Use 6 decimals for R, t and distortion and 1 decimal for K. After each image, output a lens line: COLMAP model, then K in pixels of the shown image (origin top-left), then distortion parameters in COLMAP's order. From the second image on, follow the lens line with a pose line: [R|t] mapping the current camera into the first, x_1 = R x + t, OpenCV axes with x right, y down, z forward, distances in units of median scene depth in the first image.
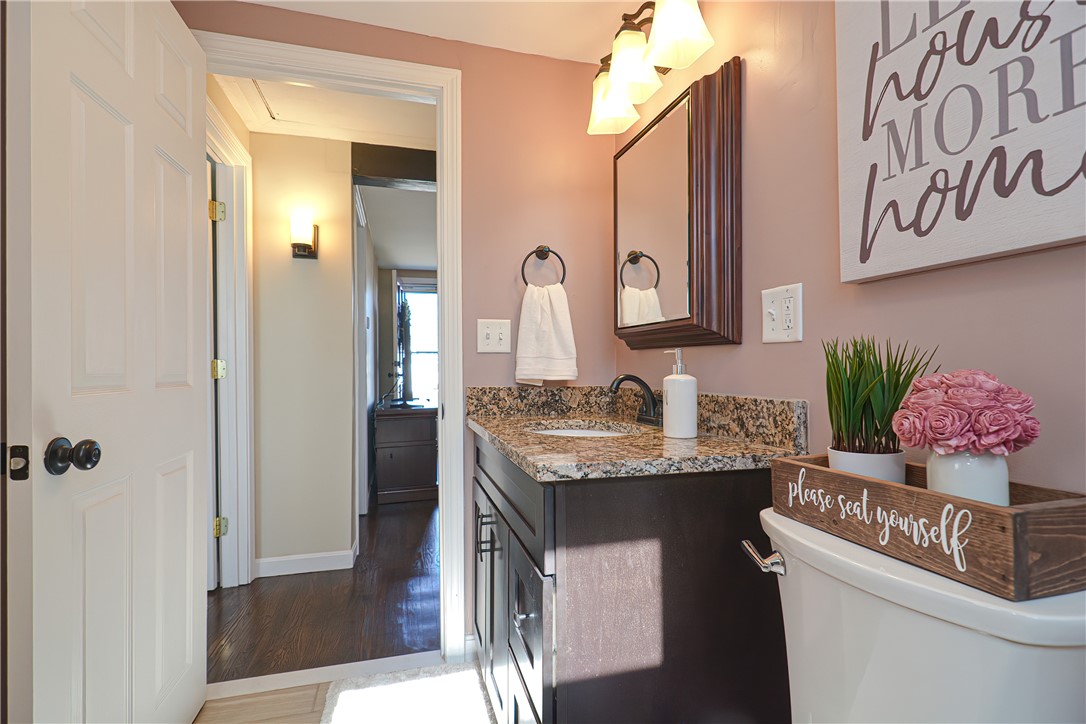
lens RADIAL K [[532.9, 0, 546.1], [0, 532.9, 364.3], [0, 0, 1]] dist [-0.005544, -0.011502]
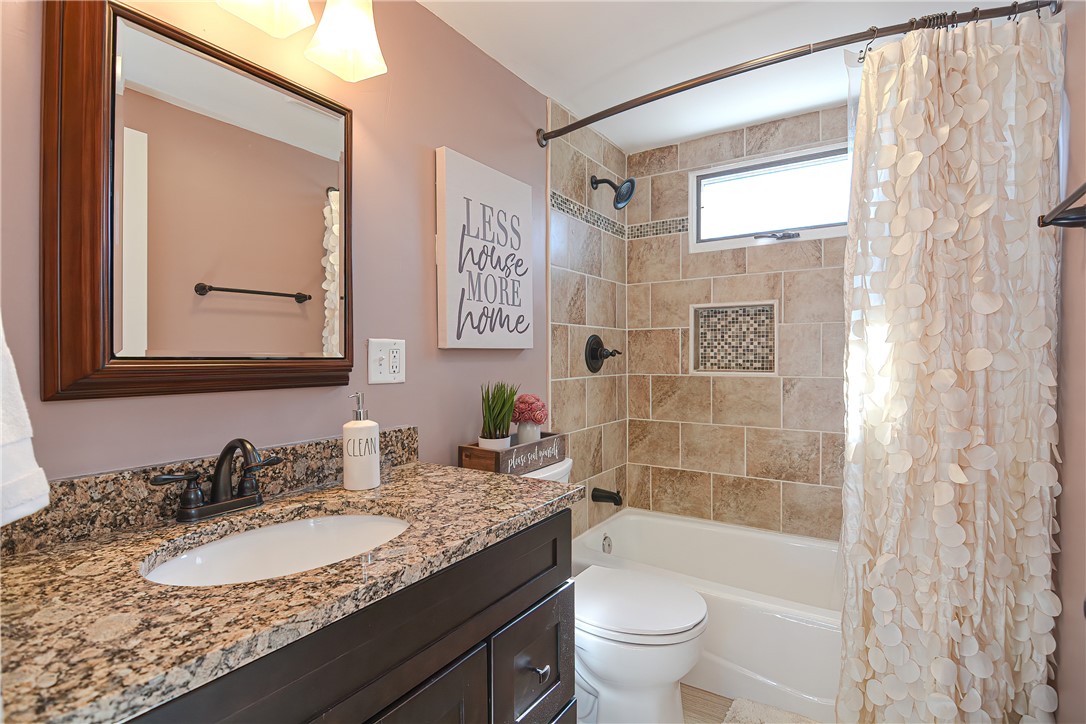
lens RADIAL K [[520.6, 0, 543.0], [0, 520.6, 362.0], [0, 0, 1]] dist [-0.002749, -0.010647]
pose [[-0.665498, 0.000299, 0.746399, -0.997144], [0.005273, 0.999977, 0.004301, -0.131897], [-0.746381, 0.006797, -0.665484, 2.136699]]
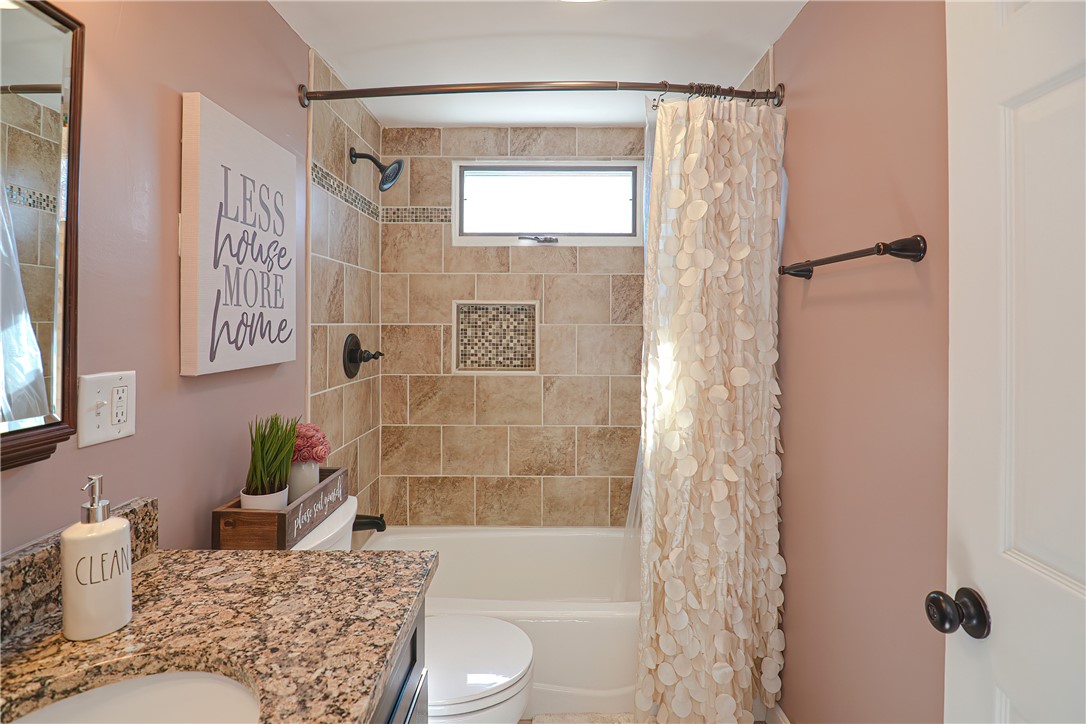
lens RADIAL K [[549.9, 0, 546.3], [0, 549.9, 322.2], [0, 0, 1]] dist [-0.004741, -0.008217]
pose [[-0.964157, 0.006992, 0.265241, -0.593313], [0.004008, 0.999922, -0.011788, -0.292305], [-0.265303, -0.010303, -0.964110, 2.257785]]
